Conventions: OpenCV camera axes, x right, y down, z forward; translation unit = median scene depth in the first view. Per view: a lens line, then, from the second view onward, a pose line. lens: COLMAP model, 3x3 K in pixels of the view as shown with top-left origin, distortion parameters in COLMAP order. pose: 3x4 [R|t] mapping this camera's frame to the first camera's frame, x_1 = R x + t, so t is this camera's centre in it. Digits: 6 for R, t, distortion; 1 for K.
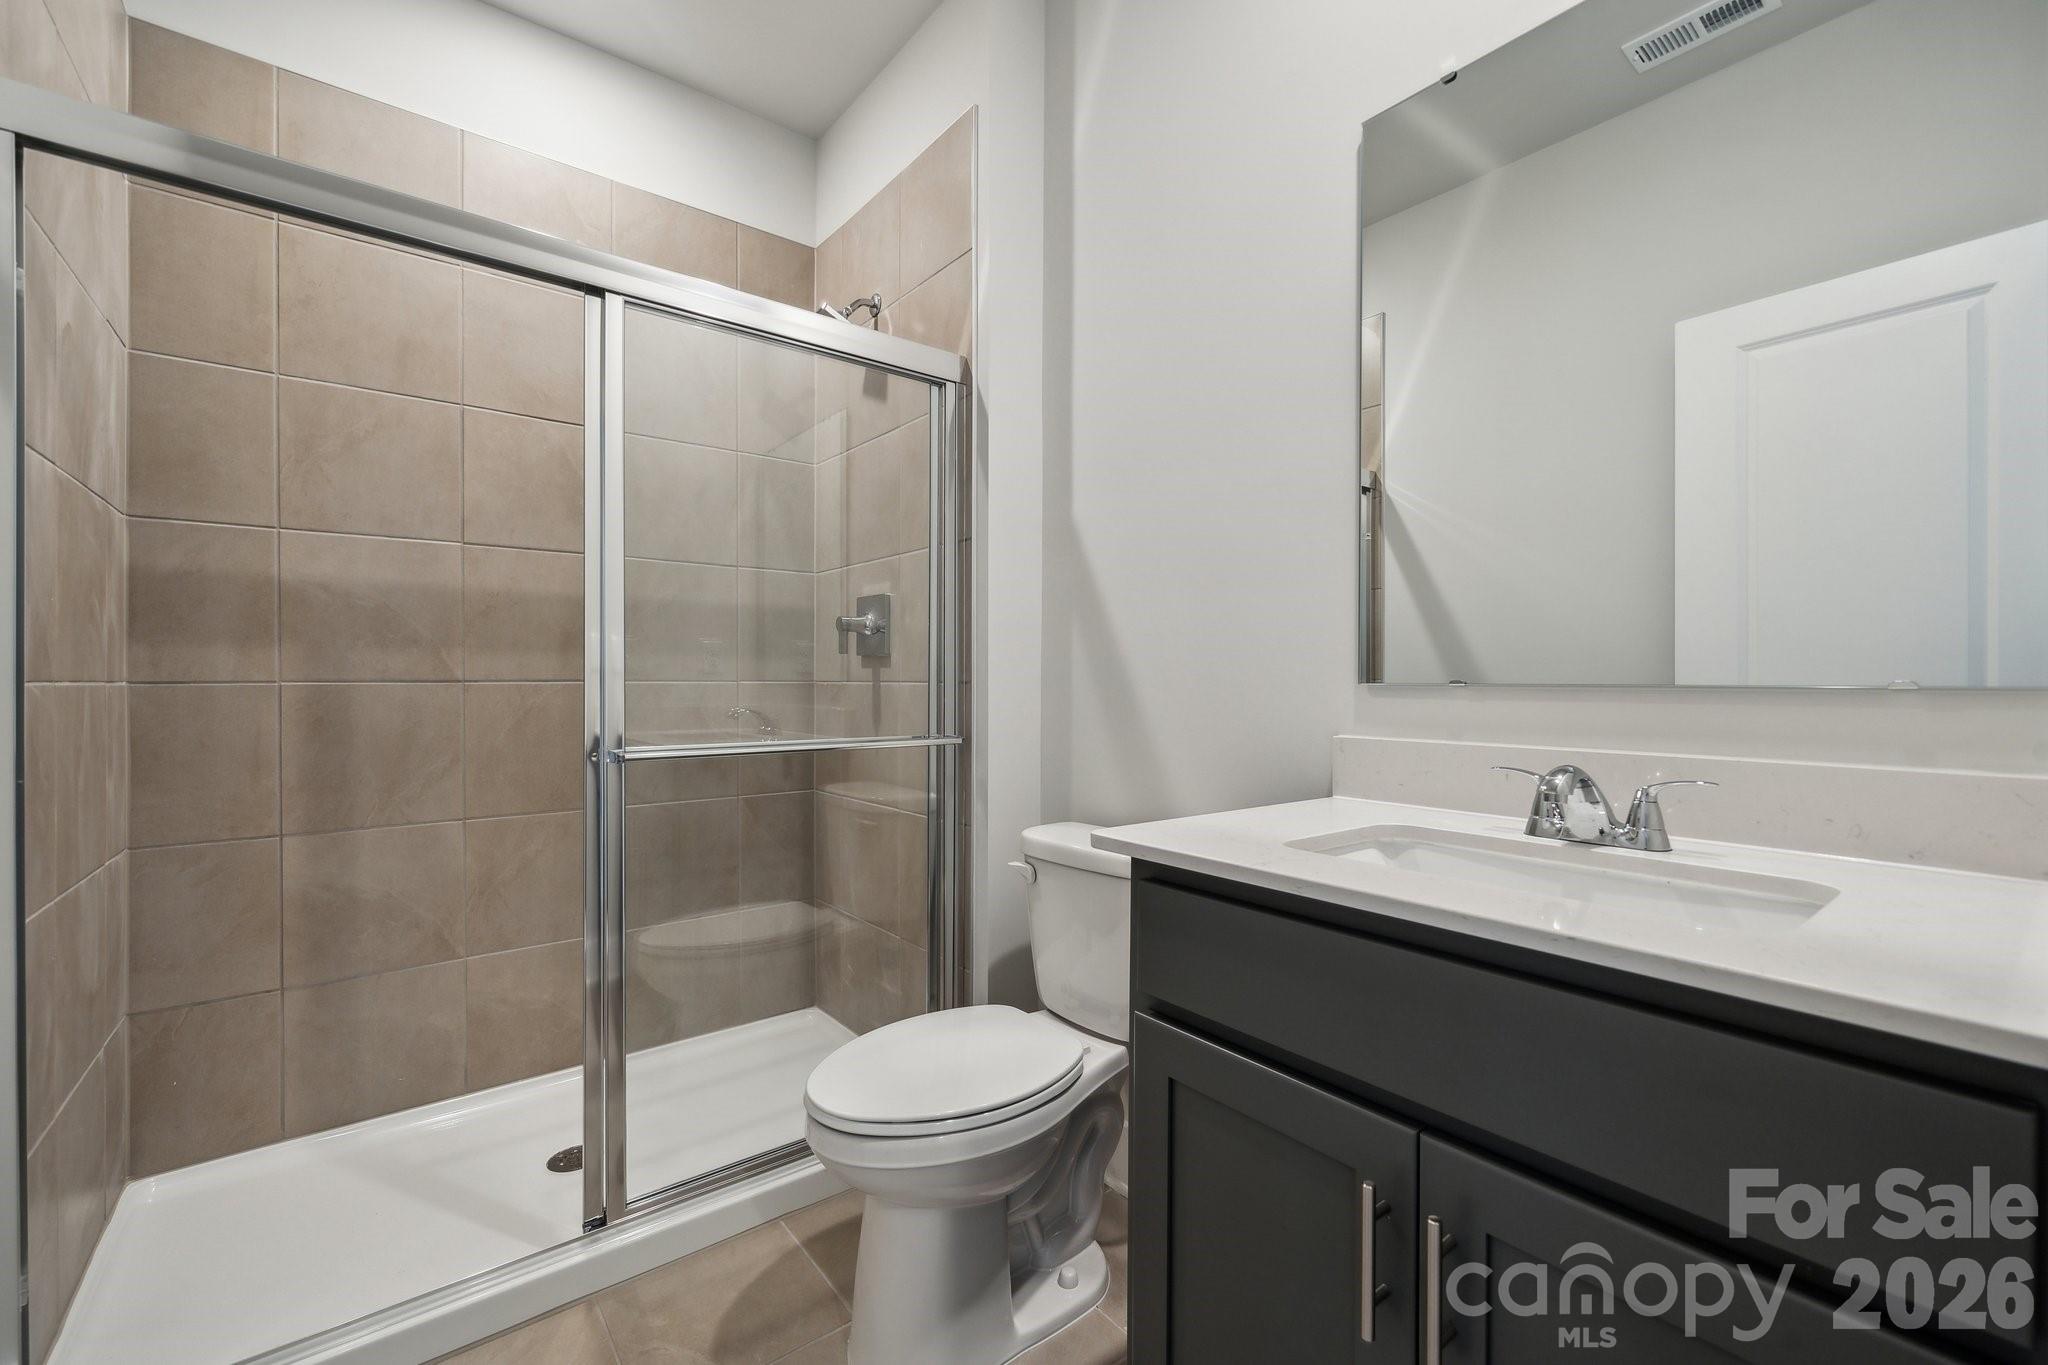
lens RADIAL K [[861.0, 0, 1038.6], [0, 861.0, 685.7], [0, 0, 1]] dist [0.001276, 0.000149]
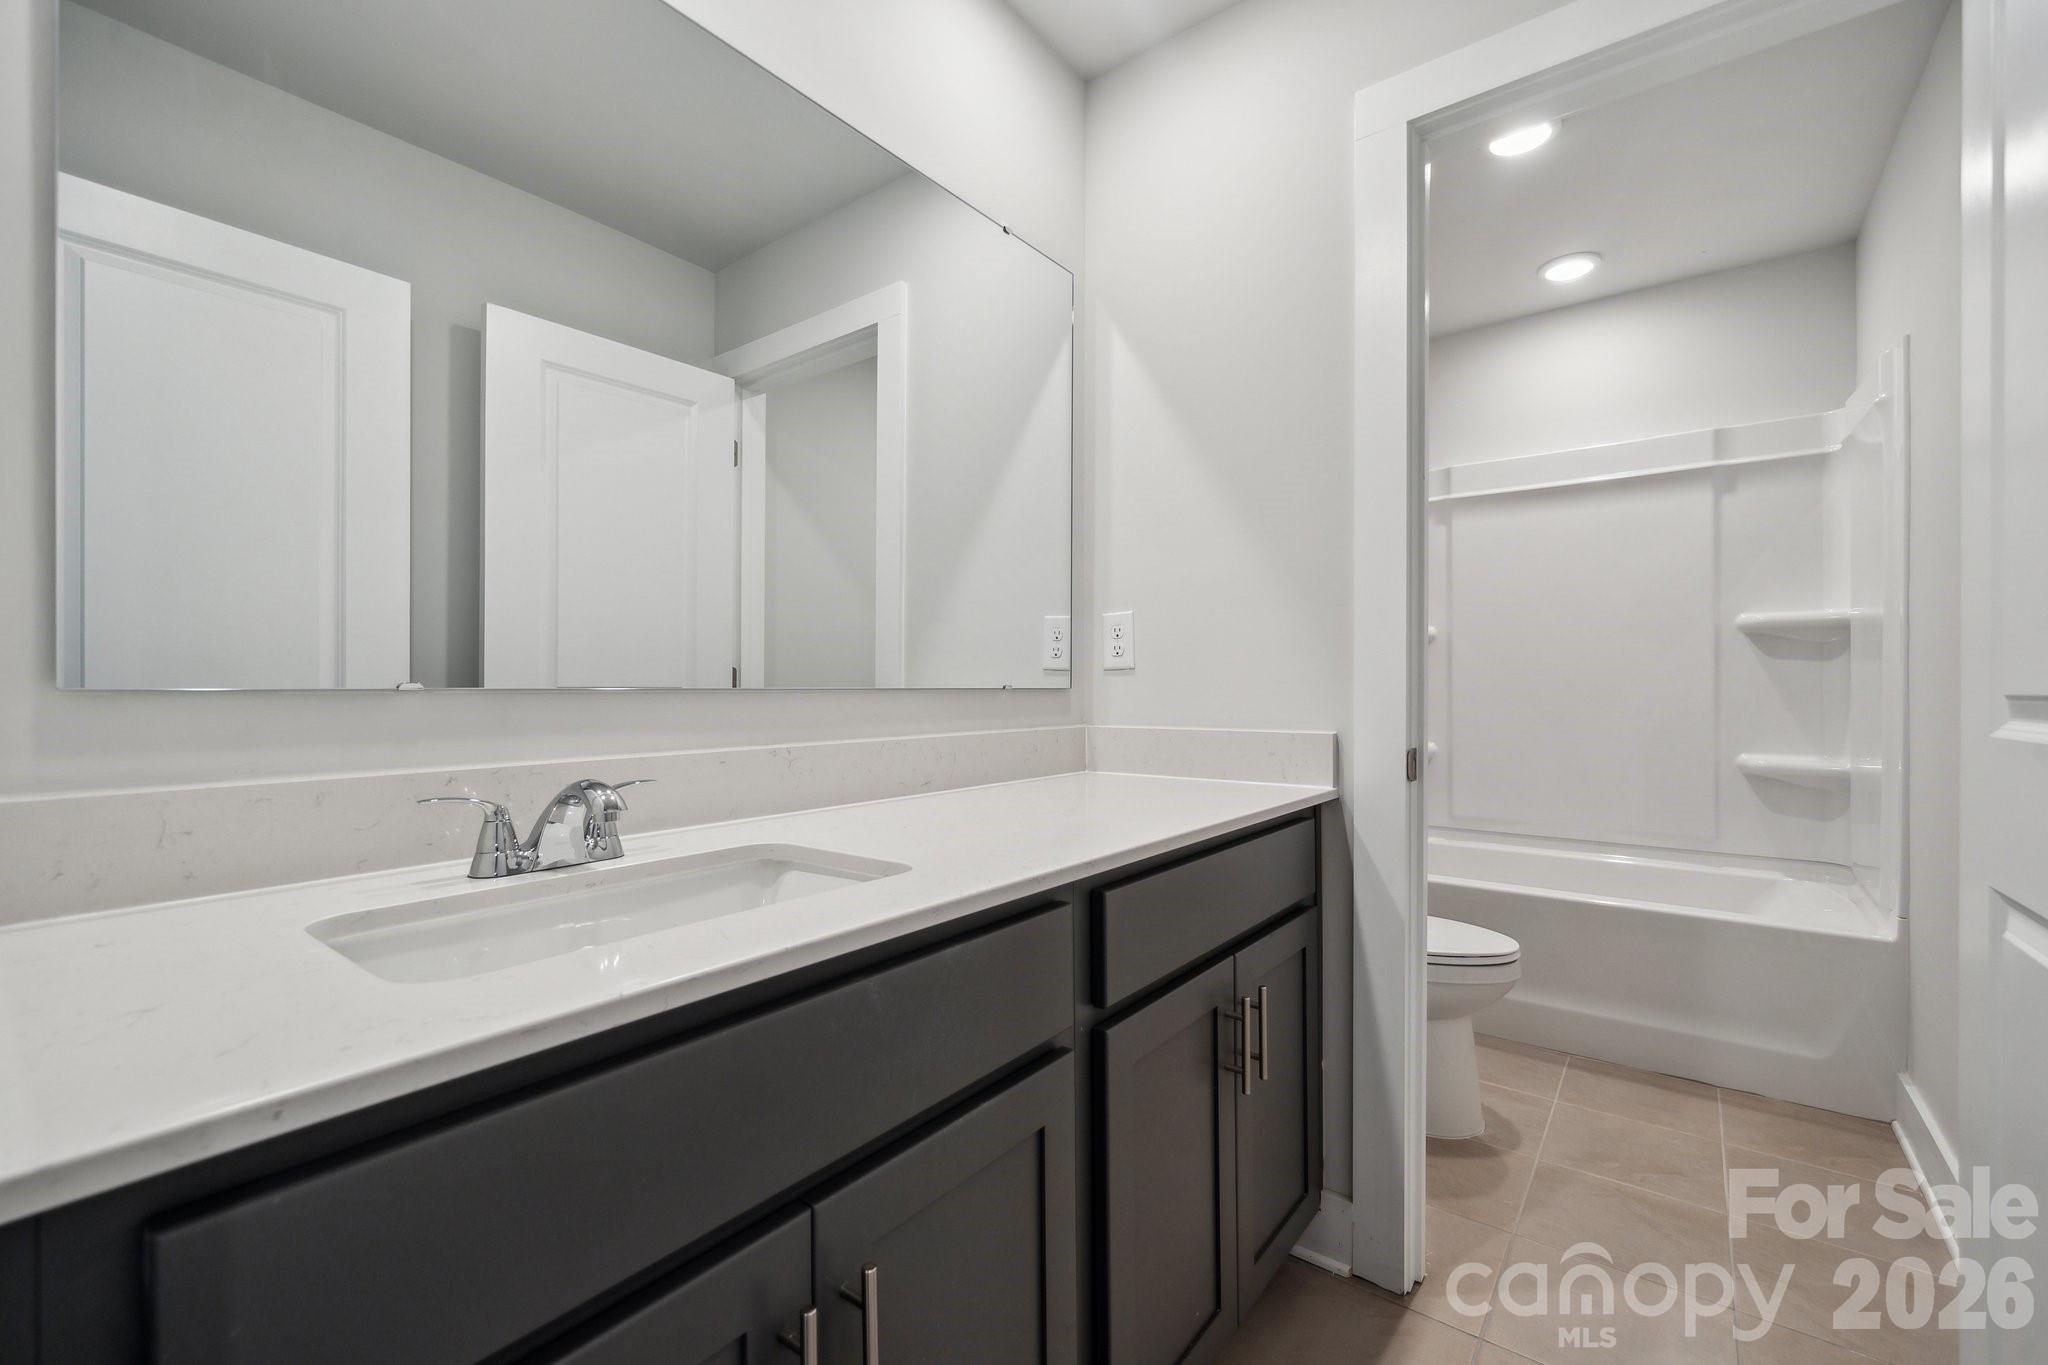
lens RADIAL K [[861.0, 0, 1038.6], [0, 861.0, 685.7], [0, 0, 1]] dist [0.001276, 0.000149]
pose [[-0.244933, 0.003531, 0.969534, -0.333699], [0.012128, 0.999926, -0.000577, -0.000662], [-0.969464, 0.011618, -0.244957, 0.727581]]
